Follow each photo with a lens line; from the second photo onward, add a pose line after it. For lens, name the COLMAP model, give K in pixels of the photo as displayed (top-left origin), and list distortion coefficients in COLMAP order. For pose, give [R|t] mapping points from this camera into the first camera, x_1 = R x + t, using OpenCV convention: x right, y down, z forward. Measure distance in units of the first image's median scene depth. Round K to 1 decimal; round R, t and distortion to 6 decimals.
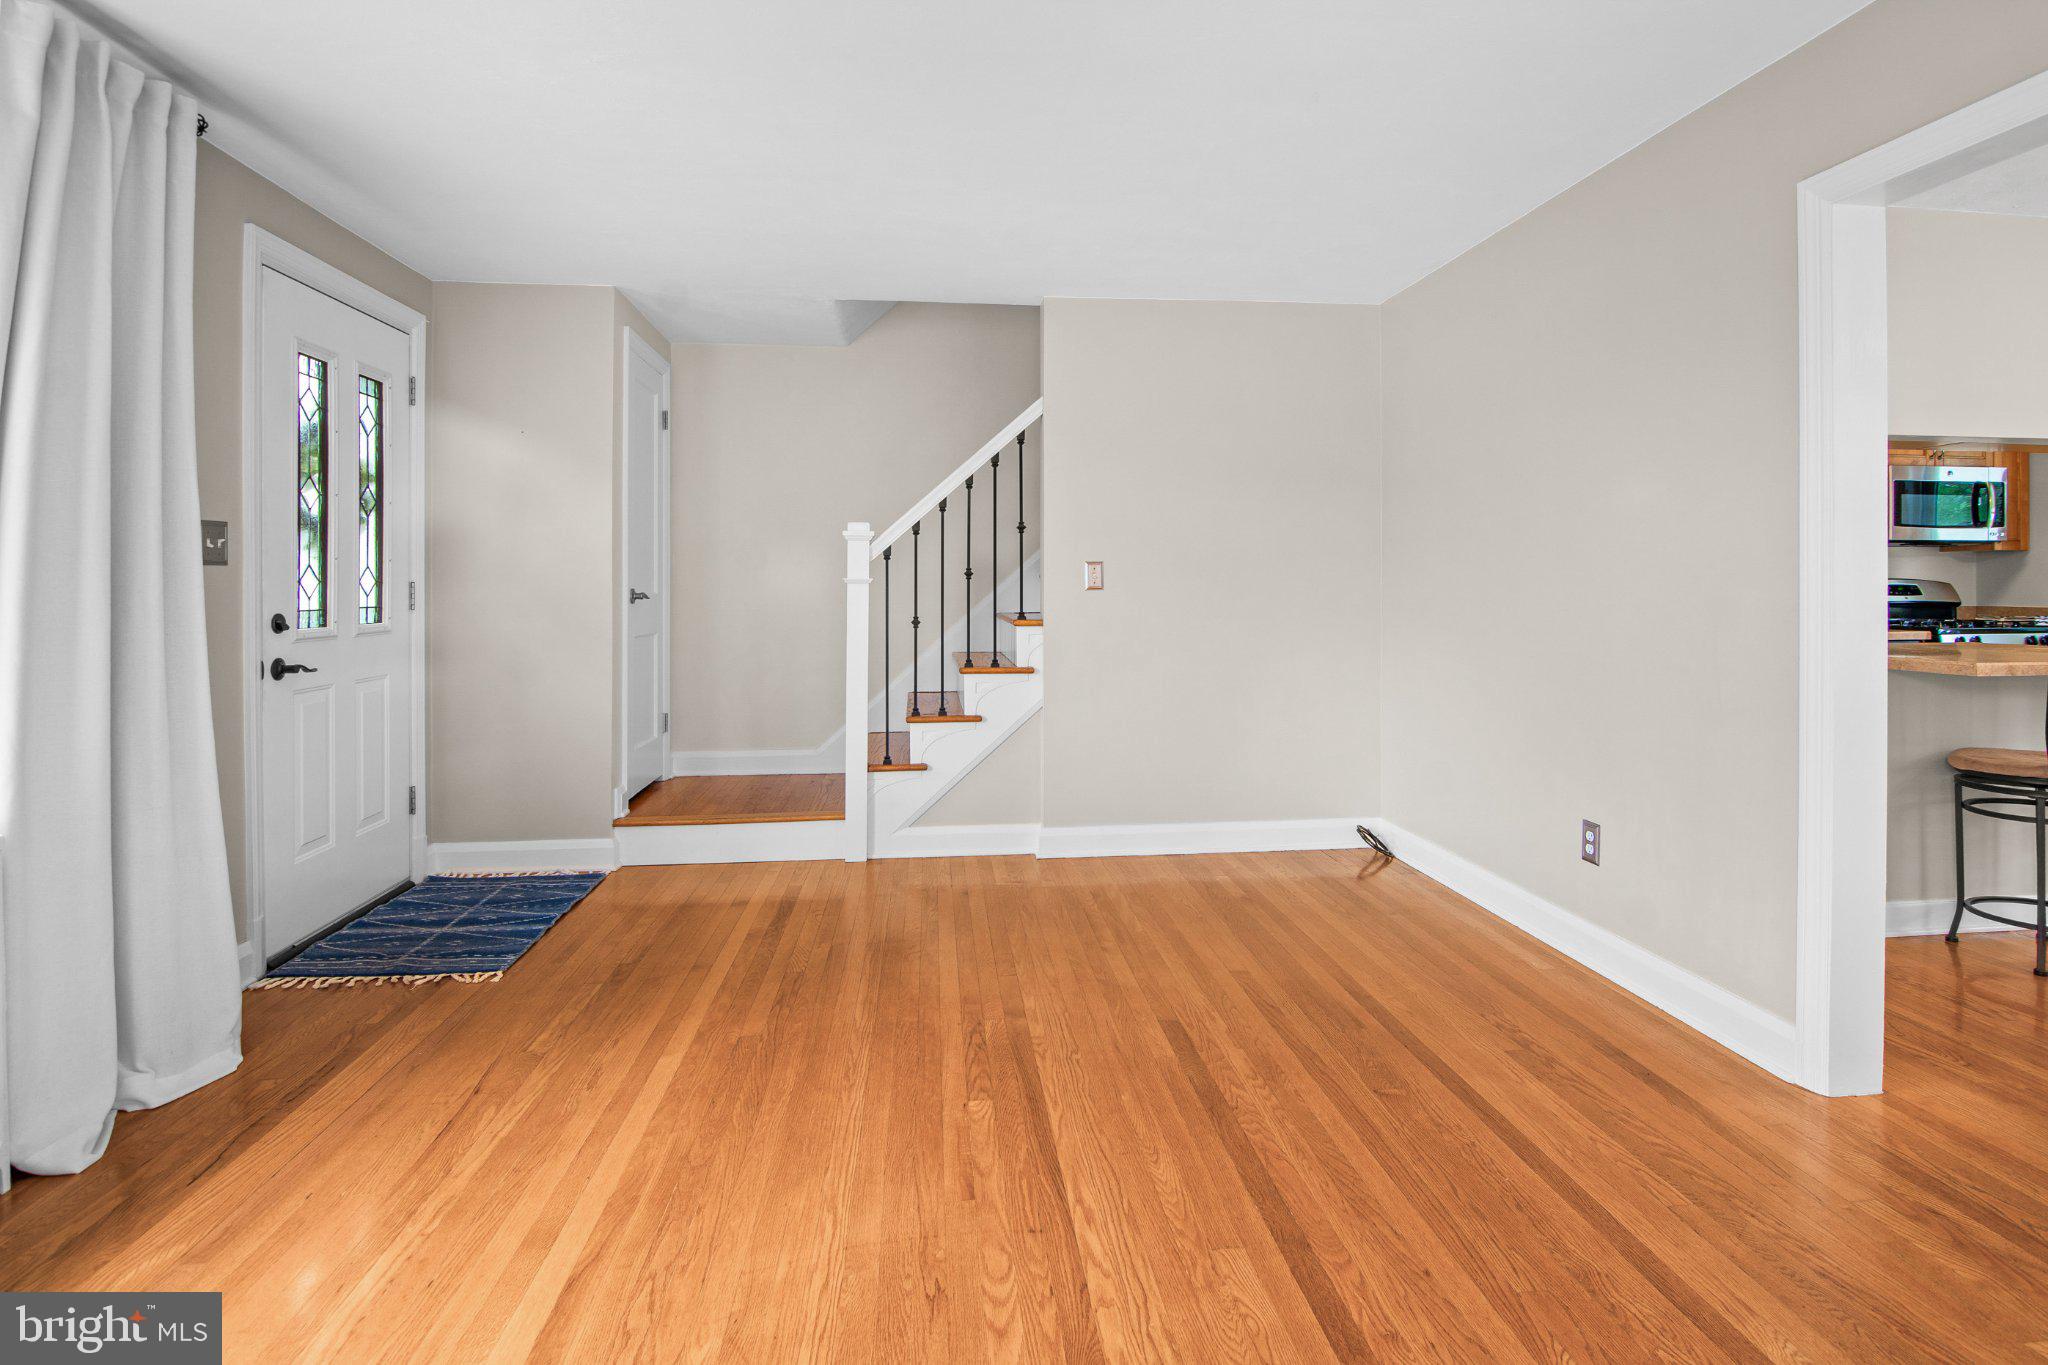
lens RADIAL K [[1028.4, 0, 995.8], [0, 1028.4, 593.7], [0, 0, 1]] dist [-0.010742, -0.004893]
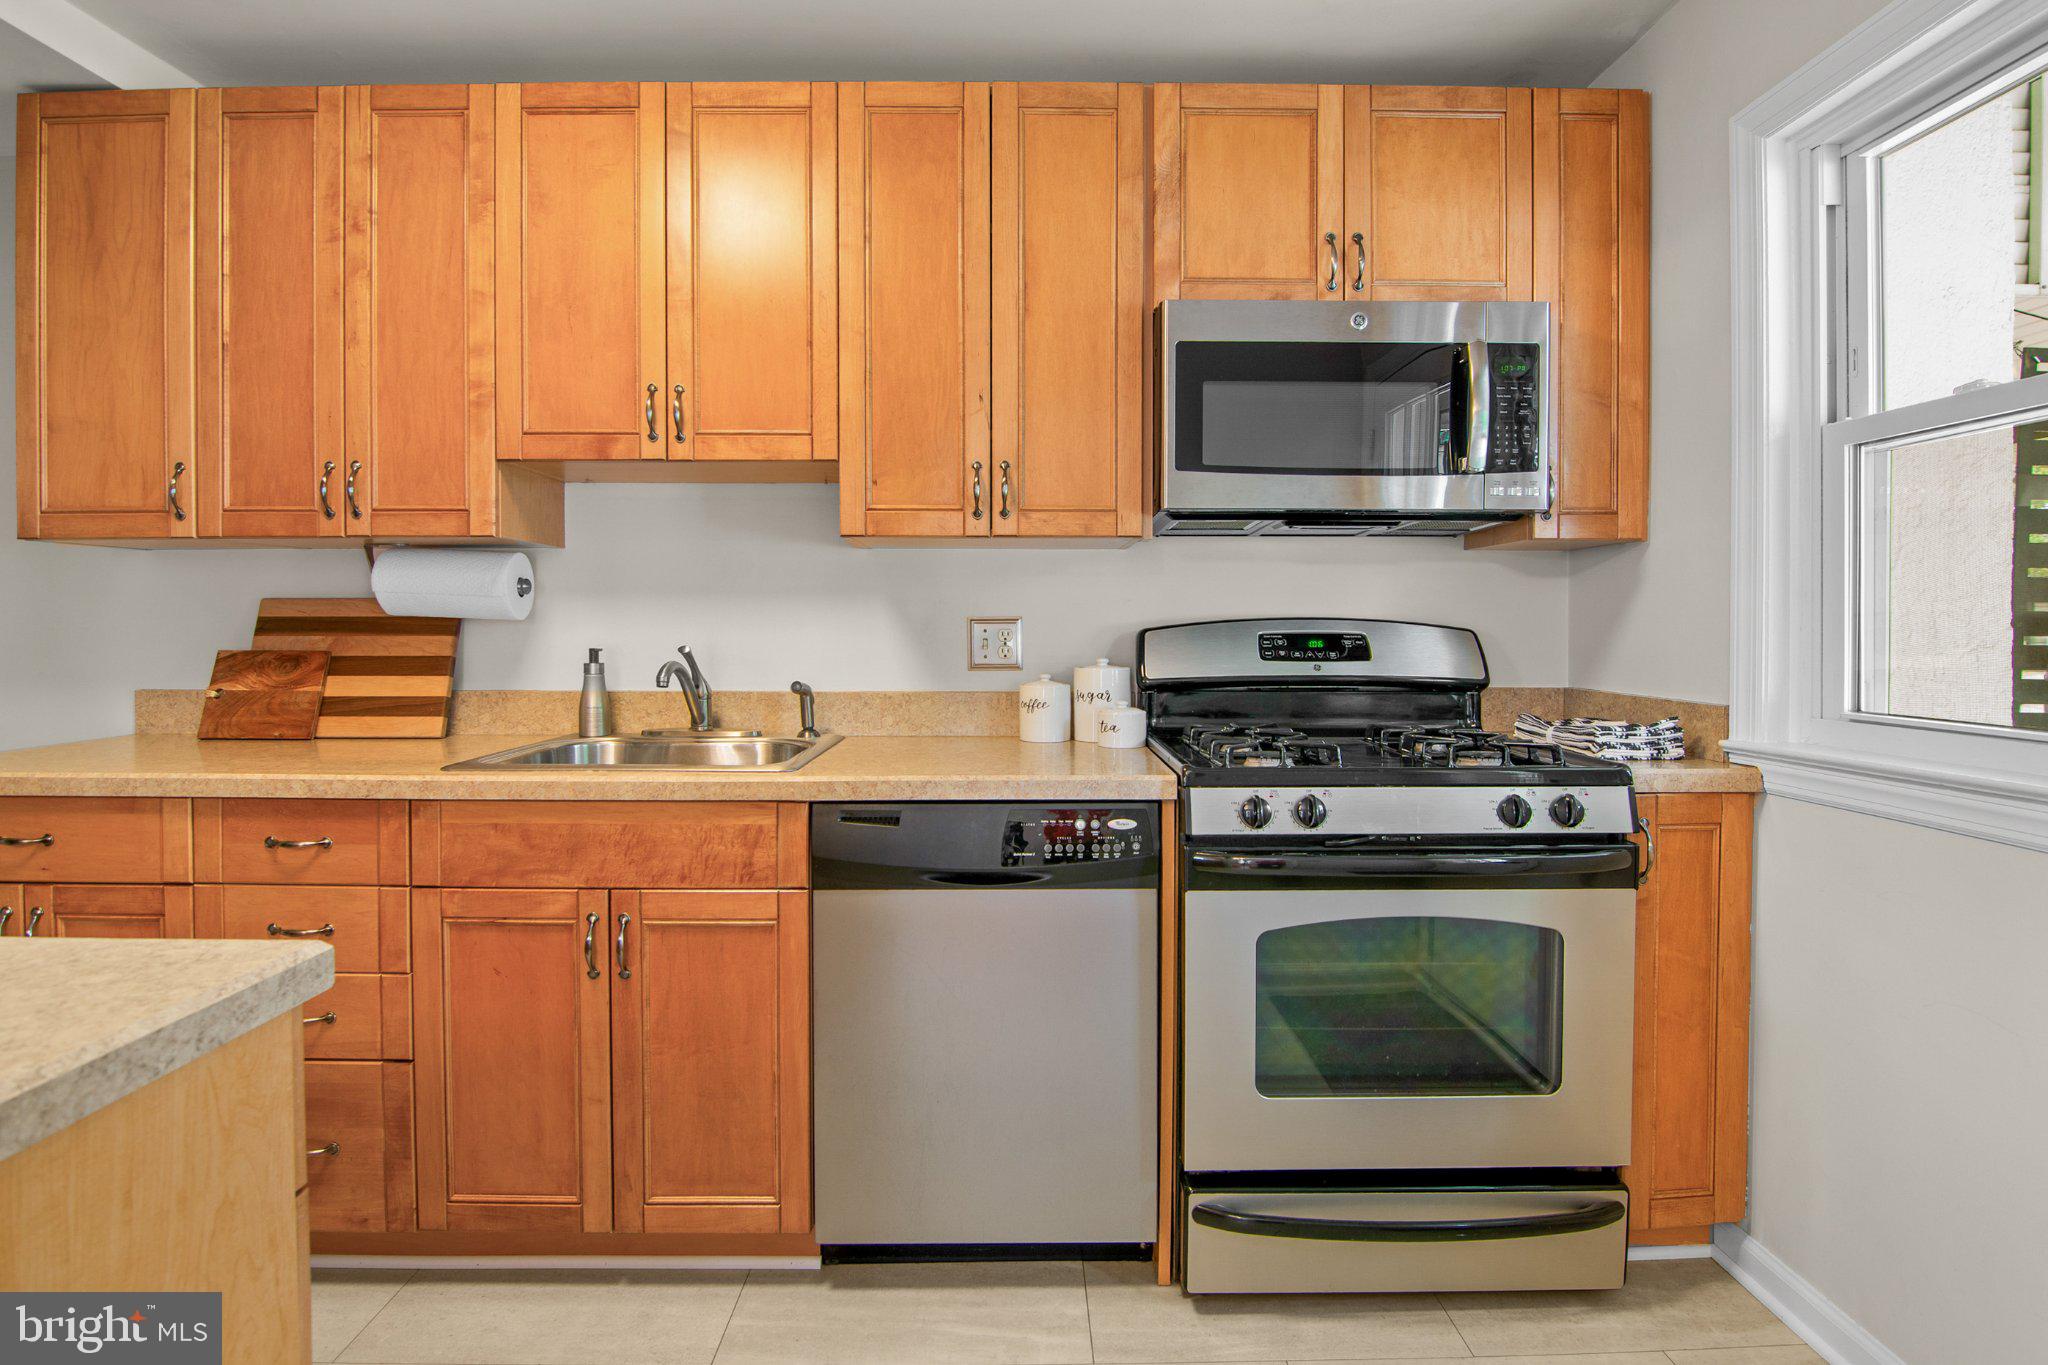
lens RADIAL K [[1028.4, 0, 1028.2], [0, 1028.4, 639.5], [0, 0, 1]] dist [-0.010742, -0.004893]
pose [[0.995102, 0.005468, -0.098702, 1.023532], [-0.004249, 0.999912, 0.012552, -0.013245], [0.098762, -0.012071, 0.995038, 0.750112]]
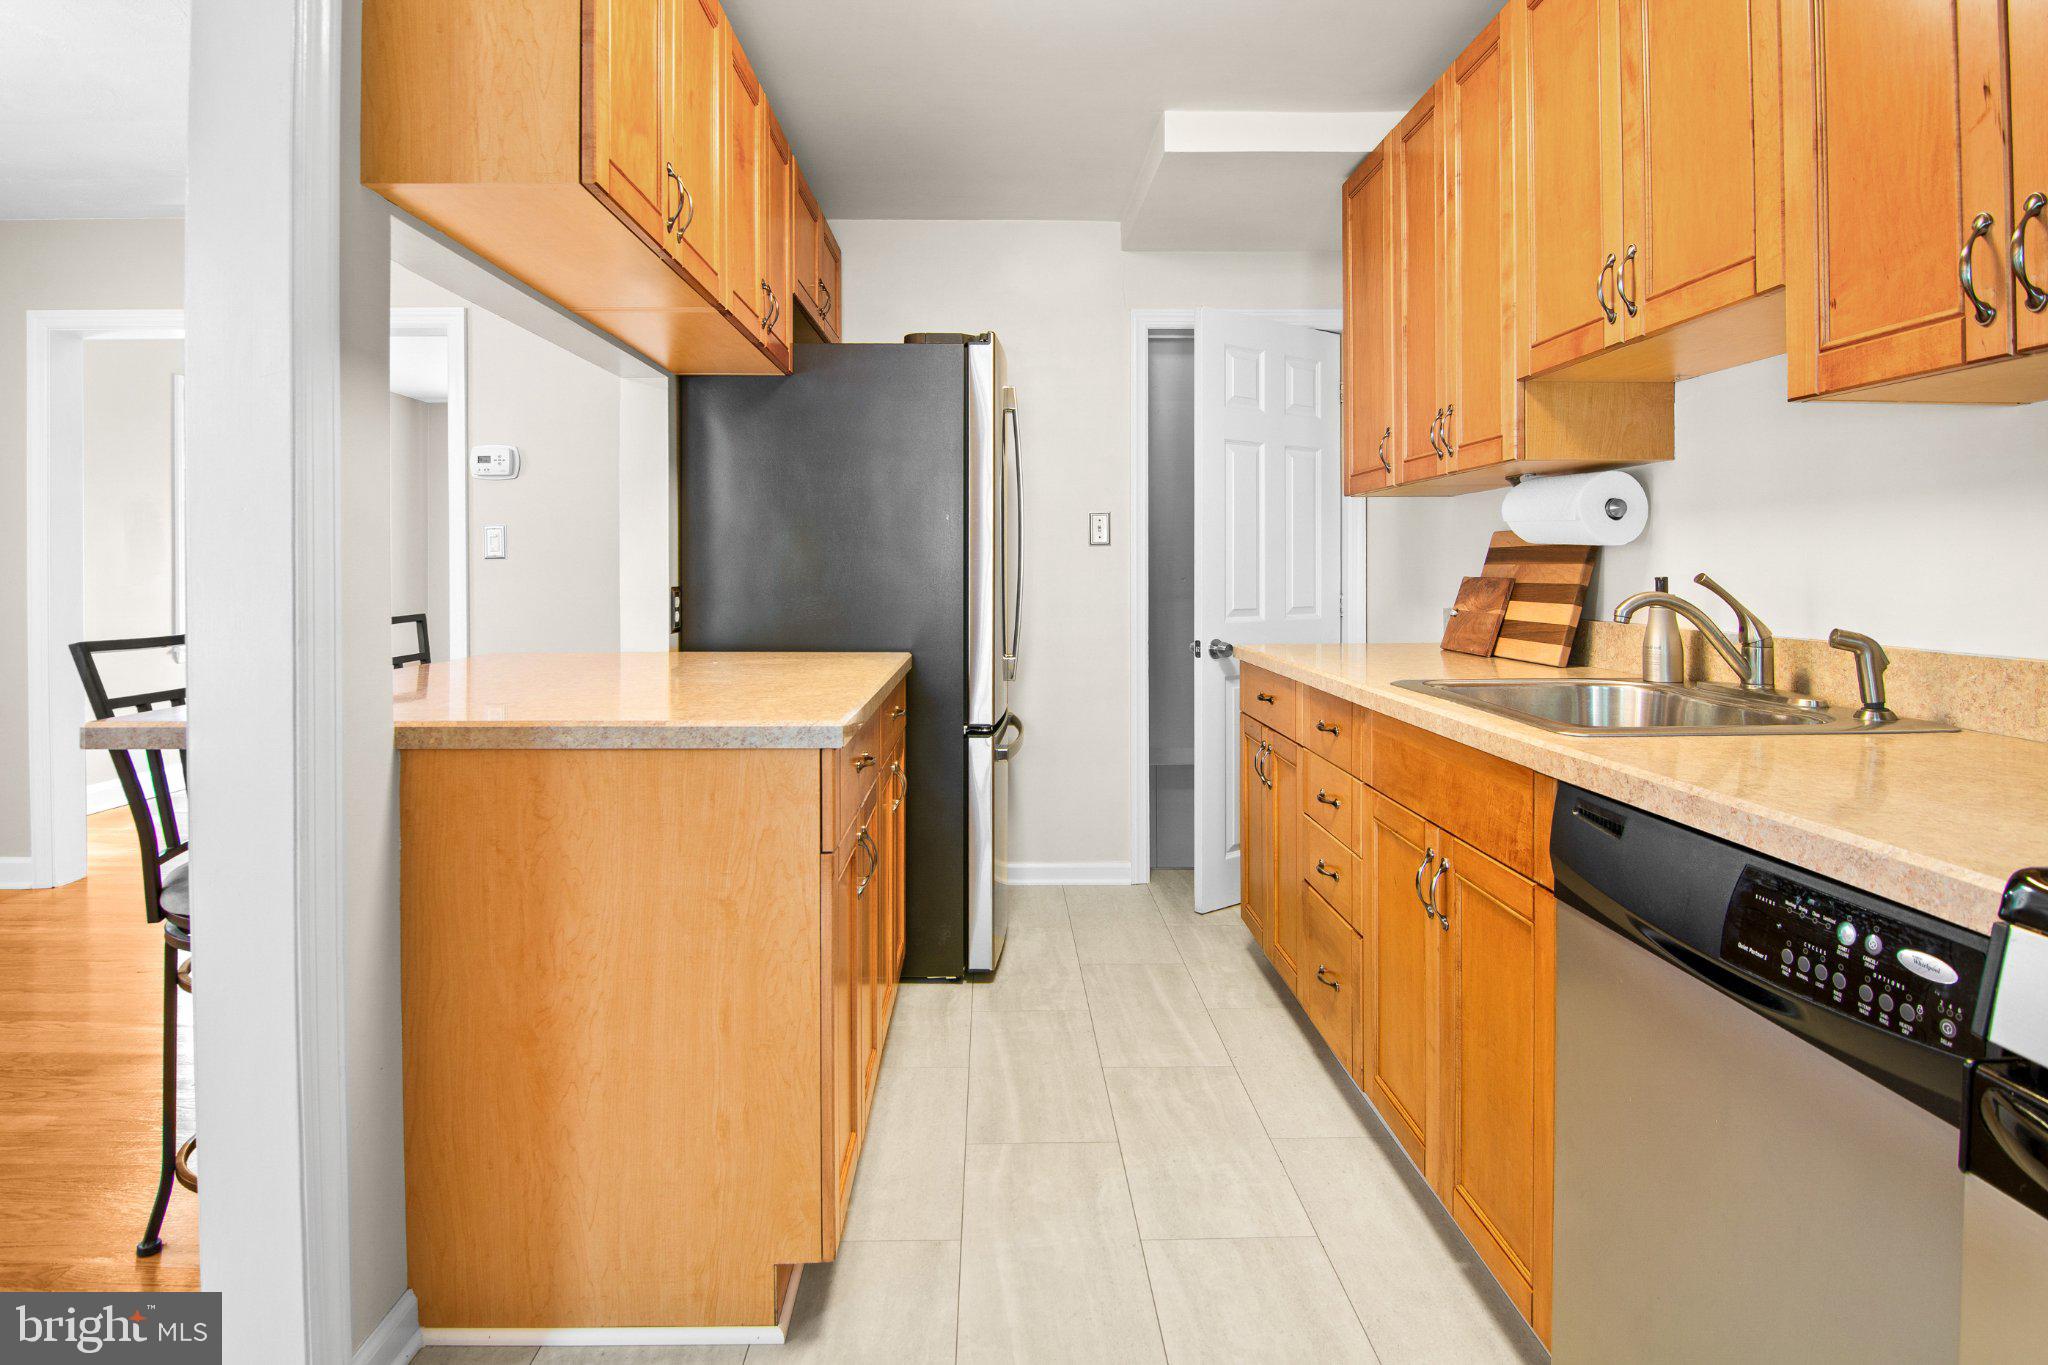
lens RADIAL K [[1028.4, 0, 1003.9], [0, 1028.4, 564.8], [0, 0, 1]] dist [-0.010742, -0.004893]
pose [[-0.093018, -0.000895, -0.995664, 1.201162], [-0.000627, 0.999999, -0.000841, -0.006267], [0.995664, 0.000546, -0.093018, 0.995061]]
